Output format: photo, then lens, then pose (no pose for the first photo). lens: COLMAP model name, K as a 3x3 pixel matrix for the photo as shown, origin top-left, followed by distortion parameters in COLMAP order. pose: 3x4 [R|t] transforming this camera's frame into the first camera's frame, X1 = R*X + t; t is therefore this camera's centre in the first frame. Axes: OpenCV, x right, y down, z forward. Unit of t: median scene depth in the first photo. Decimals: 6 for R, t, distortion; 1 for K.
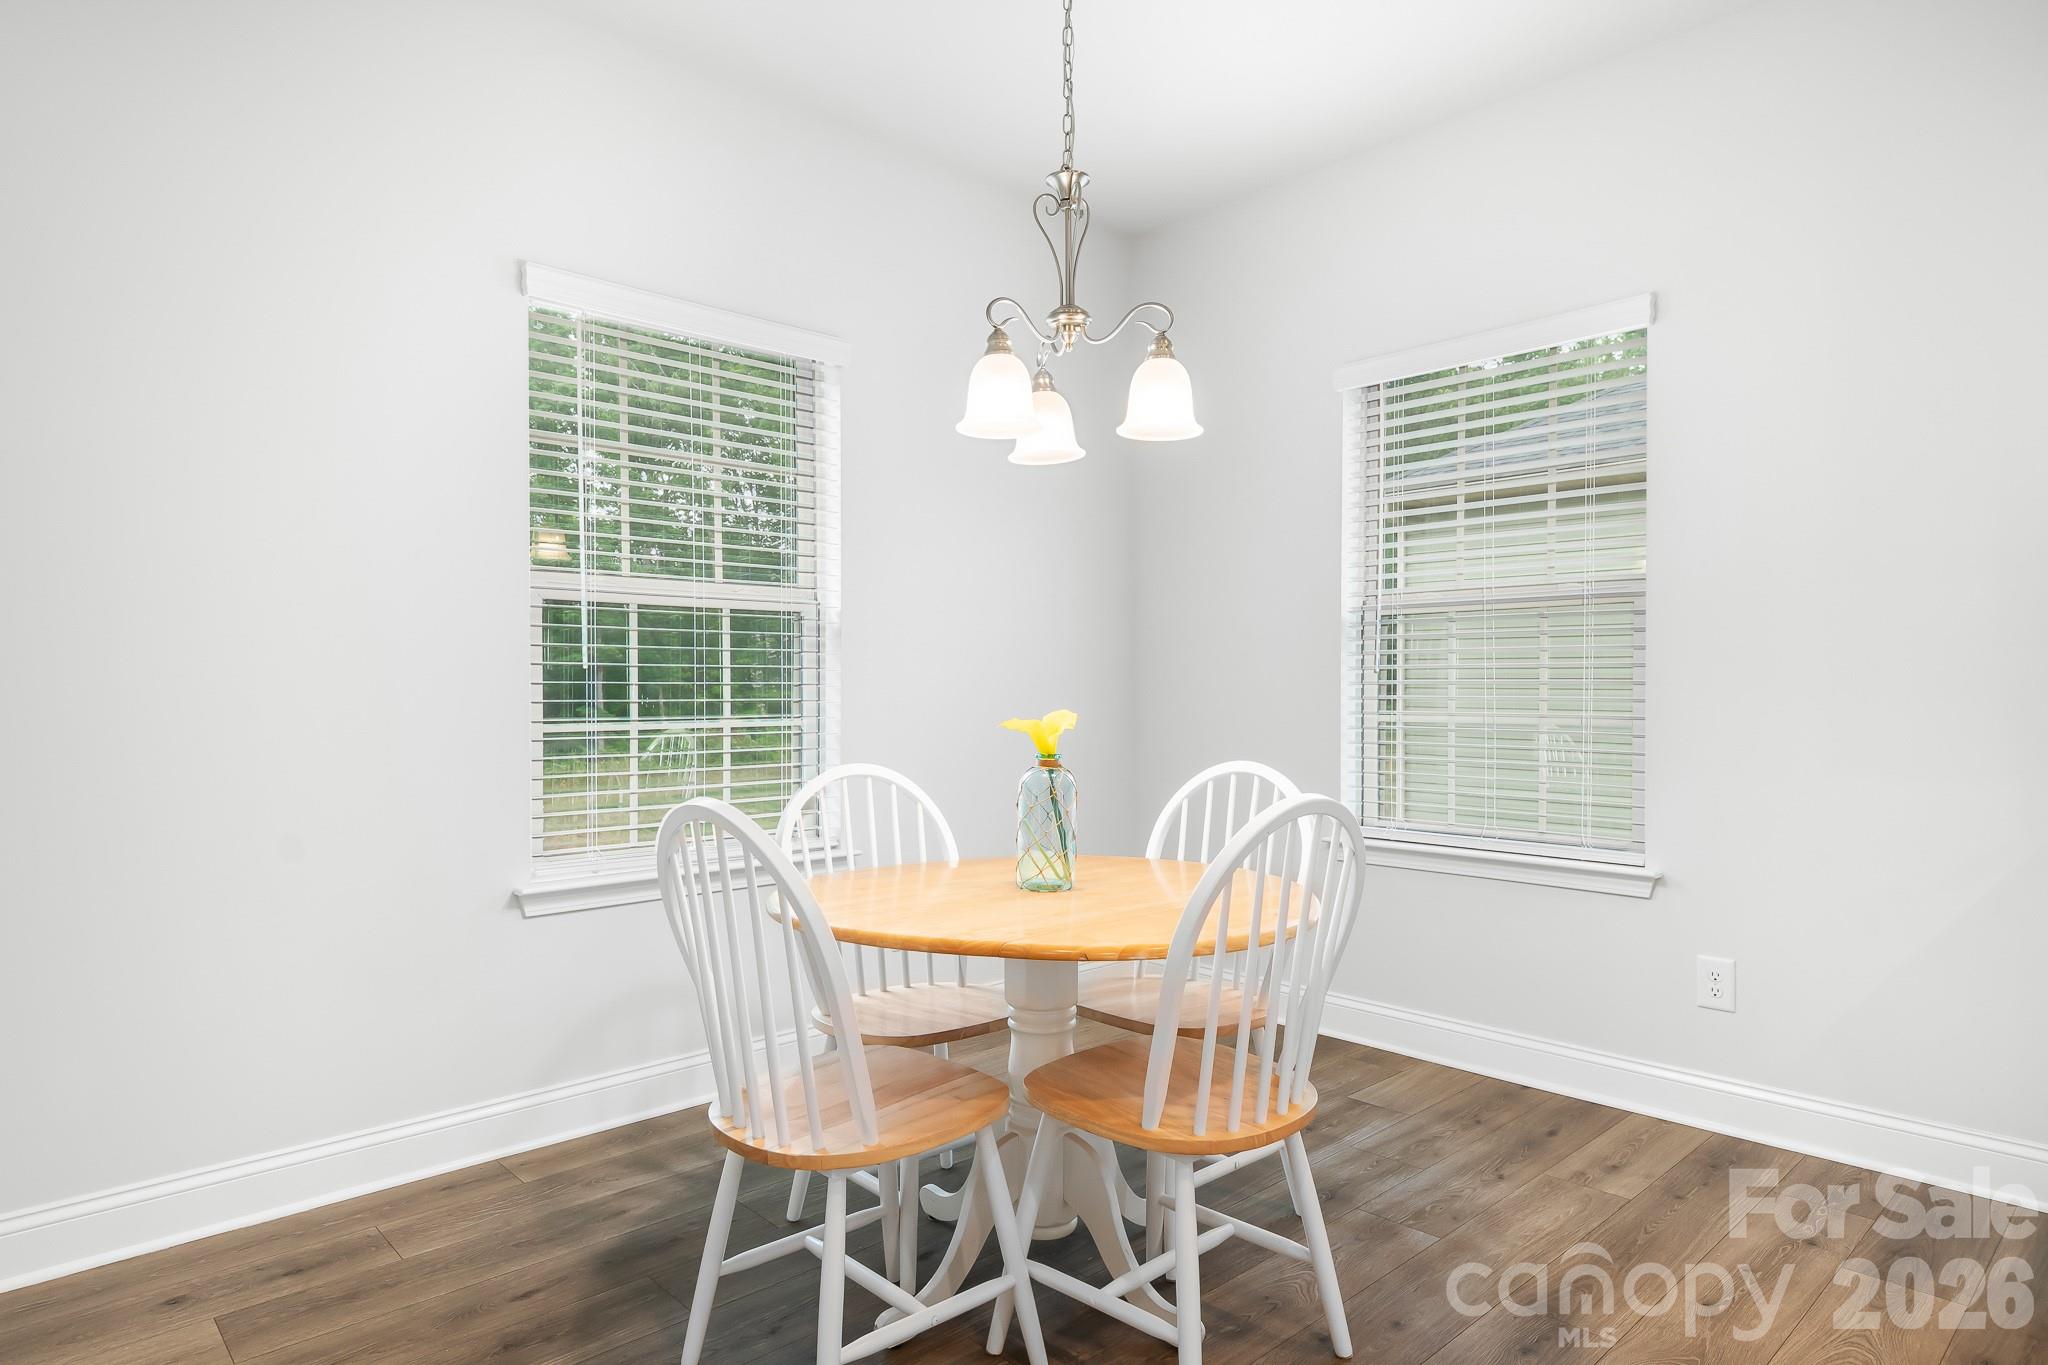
lens RADIAL K [[1202.3, 0, 1006.7], [0, 1202.3, 673.7], [0, 0, 1]] dist [0.018221, -0.003758]
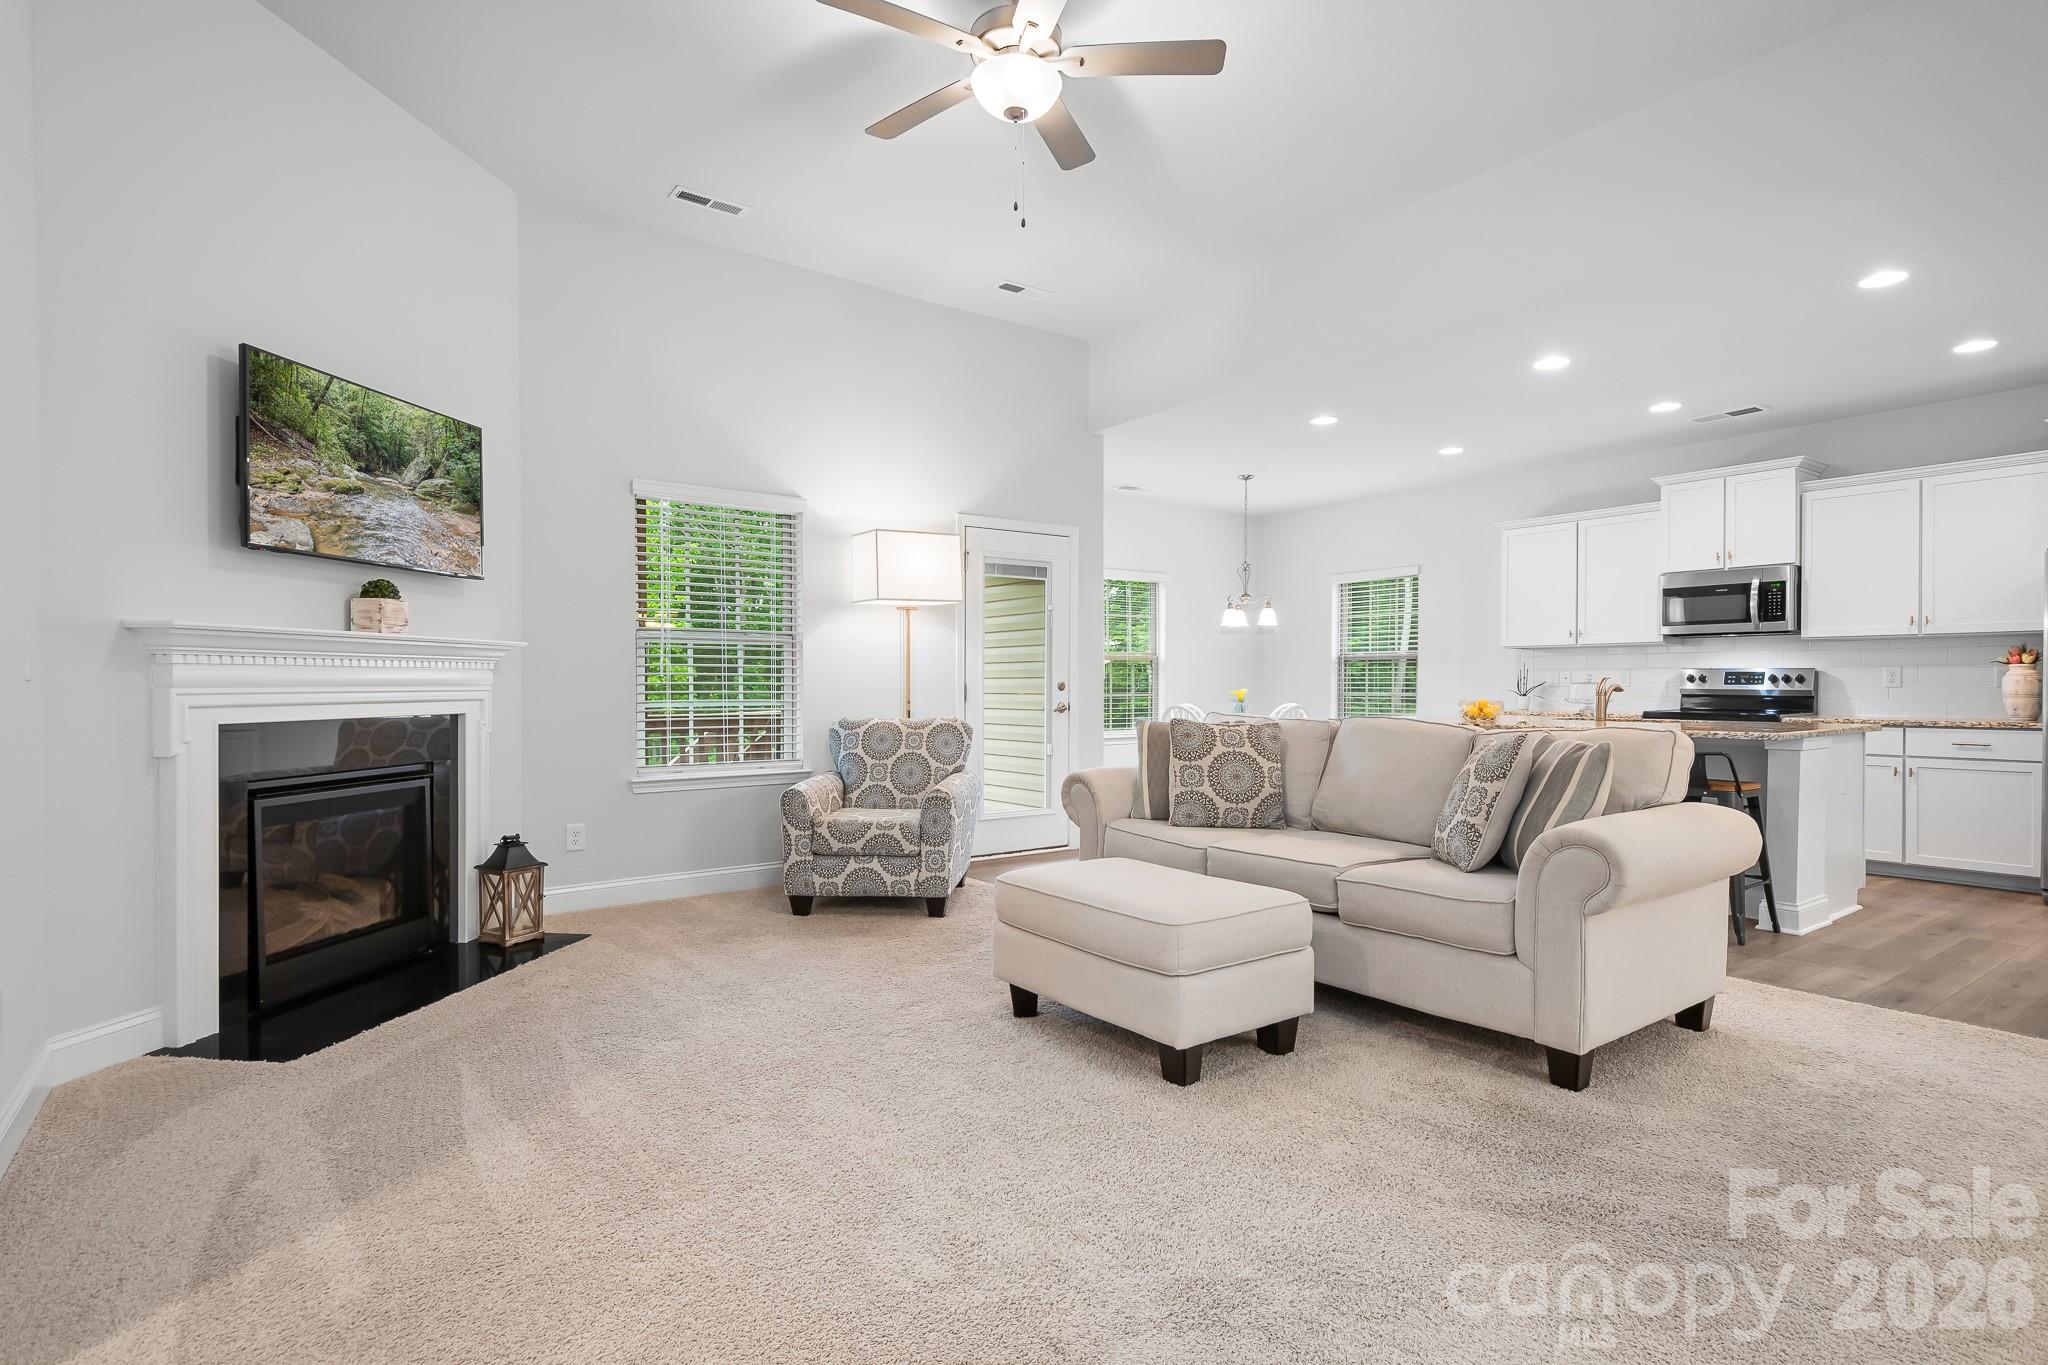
lens RADIAL K [[1029.5, 0, 1032.1], [0, 1029.5, 695.6], [0, 0, 1]] dist [0.012665, -0.004415]
pose [[0.994137, -0.000297, -0.108124, -0.220404], [0.002517, 0.999789, 0.020396, -0.014671], [0.108095, -0.020549, 0.993928, -1.953747]]
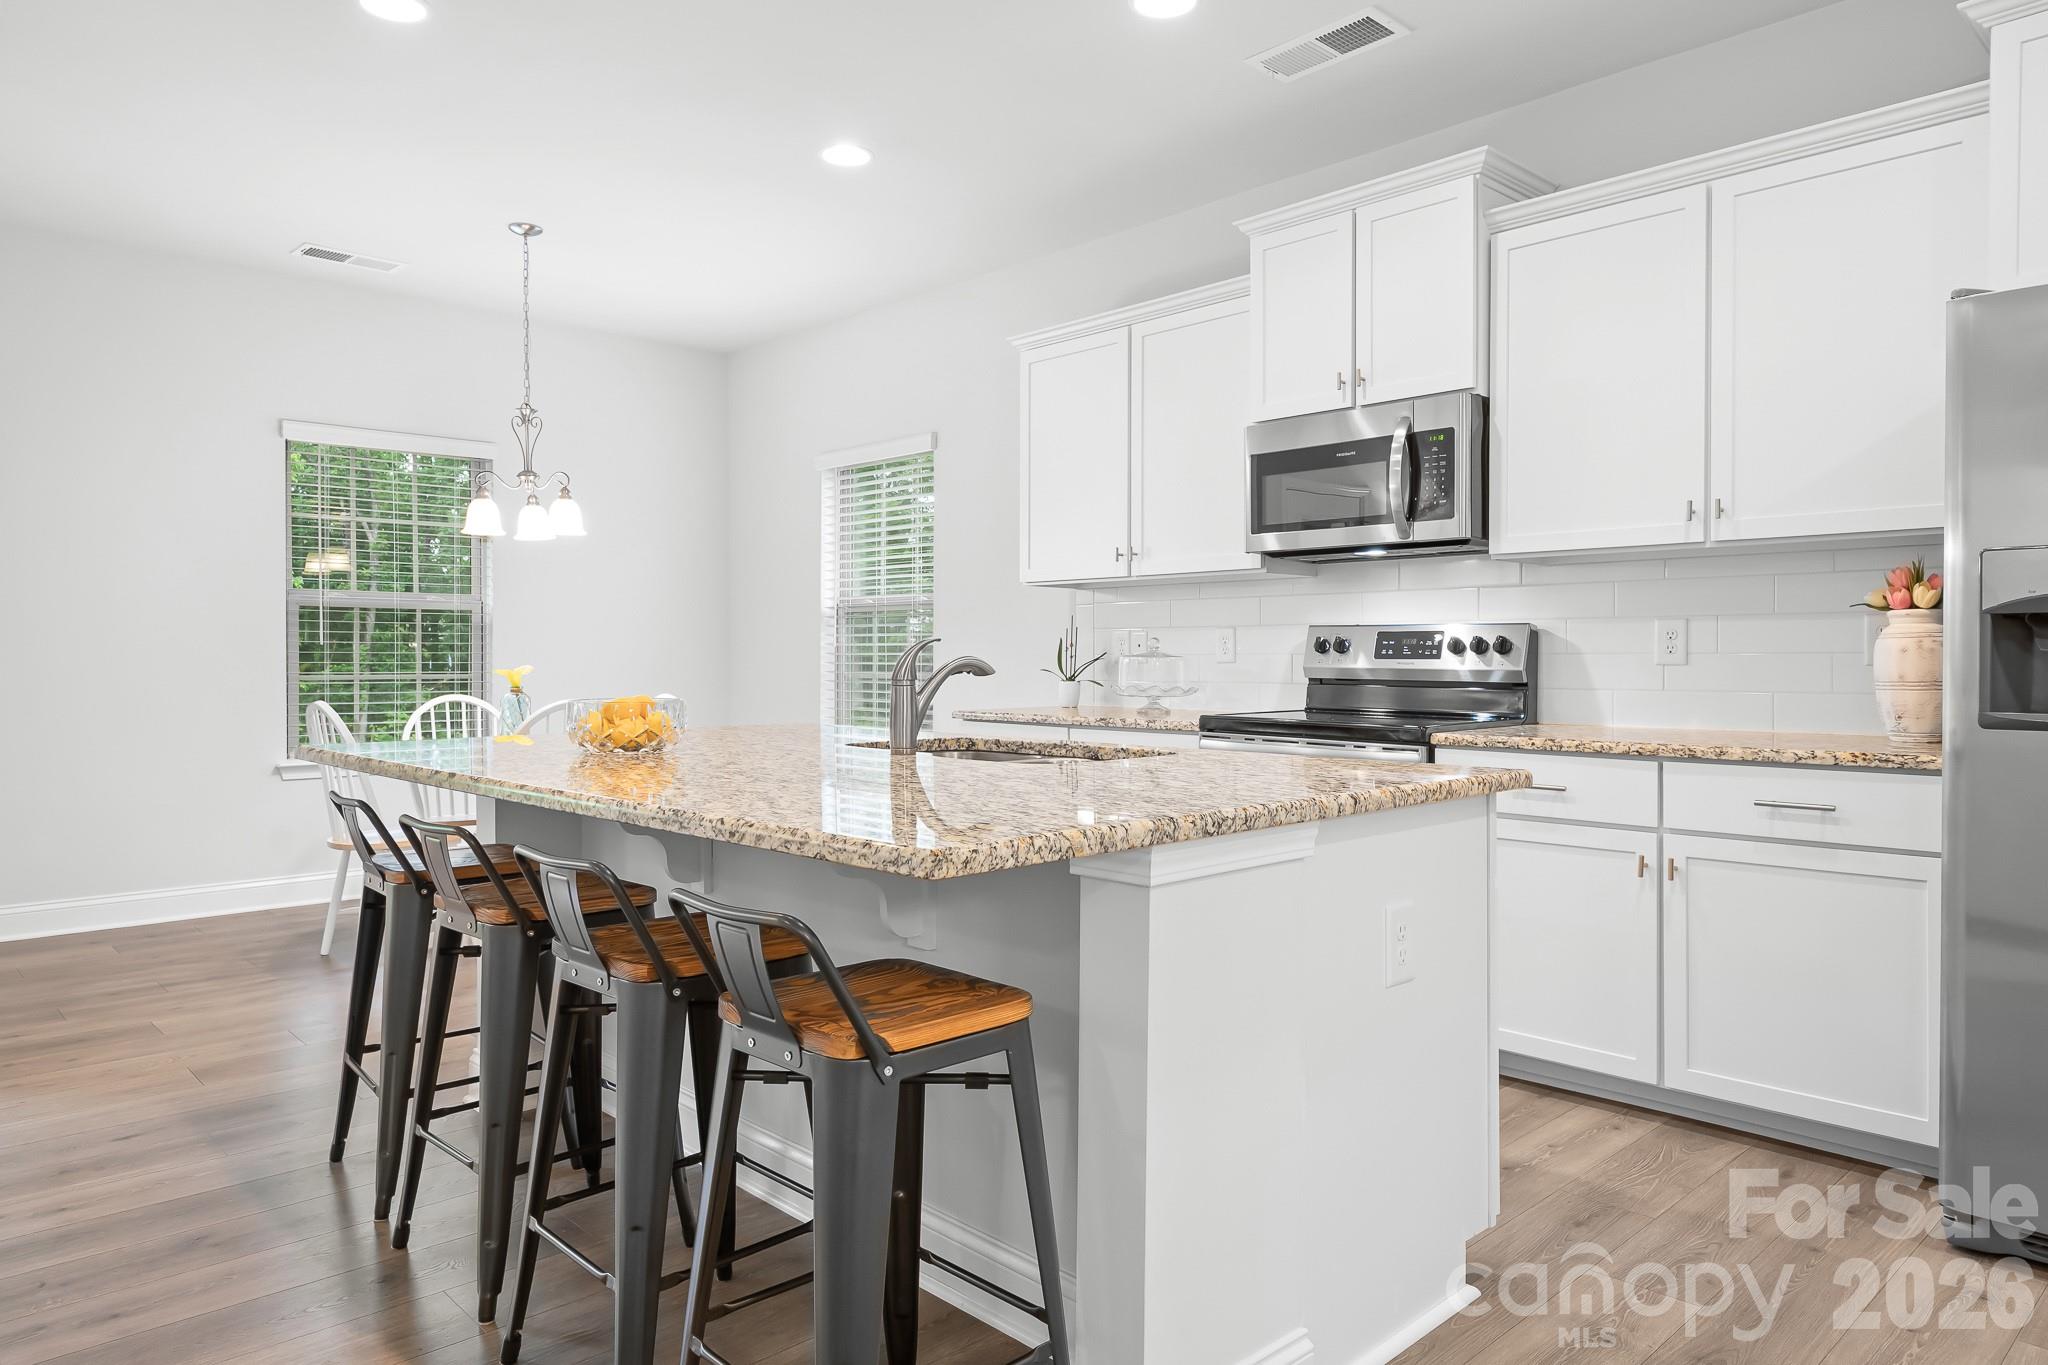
lens RADIAL K [[1314.2, 0, 1029.9], [0, 1314.2, 668.1], [0, 0, 1]] dist [0.023951, -0.004844]
pose [[0.999722, 0.000068, 0.023563, 0.621372], [-0.000443, 0.999873, 0.015930, -0.000914], [-0.023559, -0.015936, 0.999595, -0.936114]]
